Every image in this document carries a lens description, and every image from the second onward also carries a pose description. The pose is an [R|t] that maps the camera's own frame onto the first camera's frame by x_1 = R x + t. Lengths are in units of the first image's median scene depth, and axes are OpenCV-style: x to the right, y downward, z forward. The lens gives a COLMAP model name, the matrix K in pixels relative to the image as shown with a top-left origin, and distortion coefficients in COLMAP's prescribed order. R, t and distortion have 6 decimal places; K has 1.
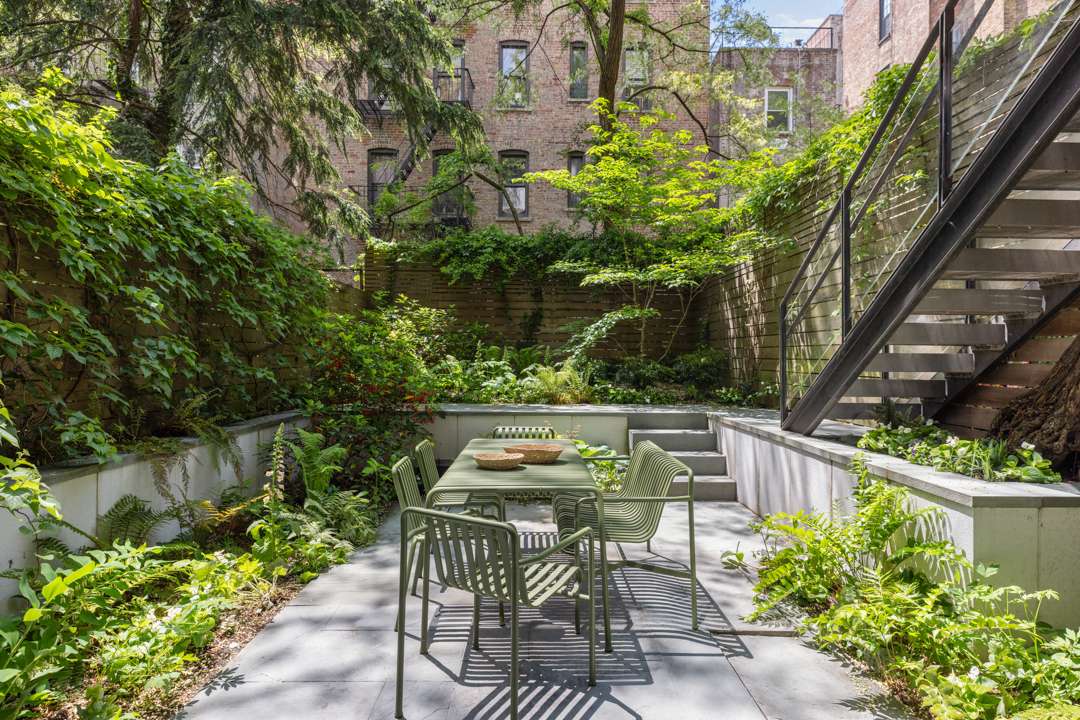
lens RADIAL K [[617.8, 0, 540.5], [0, 617.8, 358.0], [0, 0, 1]] dist [-0.001665, -0.000081]
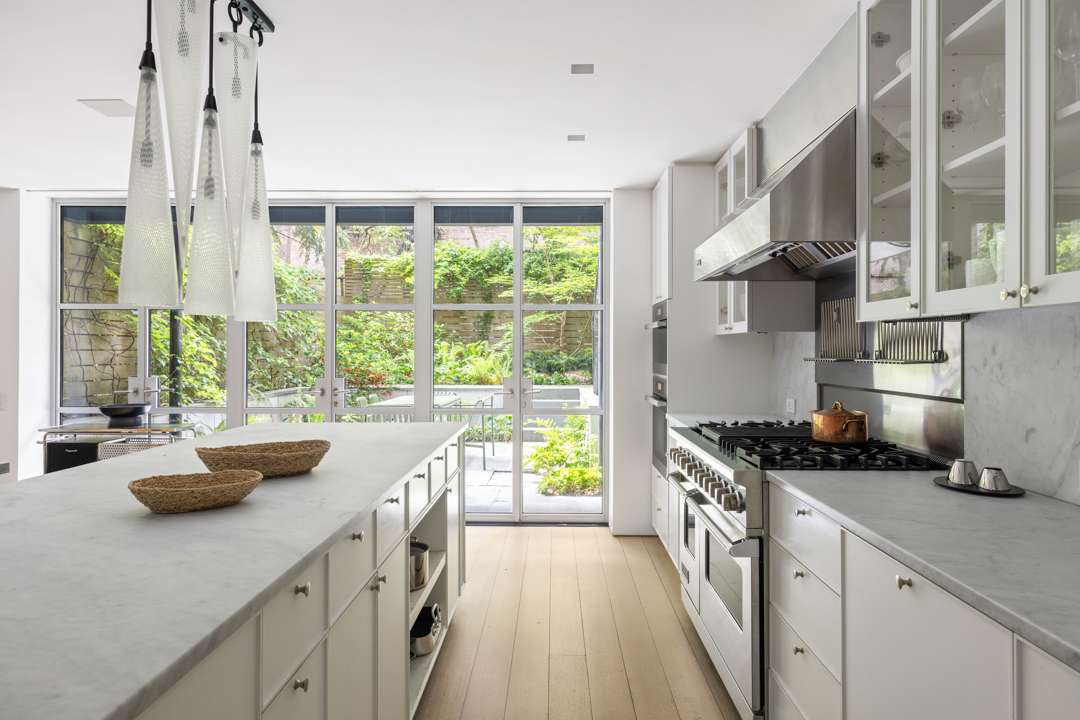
lens RADIAL K [[749.4, 0, 540.8], [0, 749.4, 357.8], [0, 0, 1]] dist [0.002573, 0.000163]
pose [[0.999692, -0.003597, -0.024560, 0.152195], [0.003738, 0.999977, 0.005692, 0.005011], [0.024539, -0.005782, 0.999682, -0.515968]]
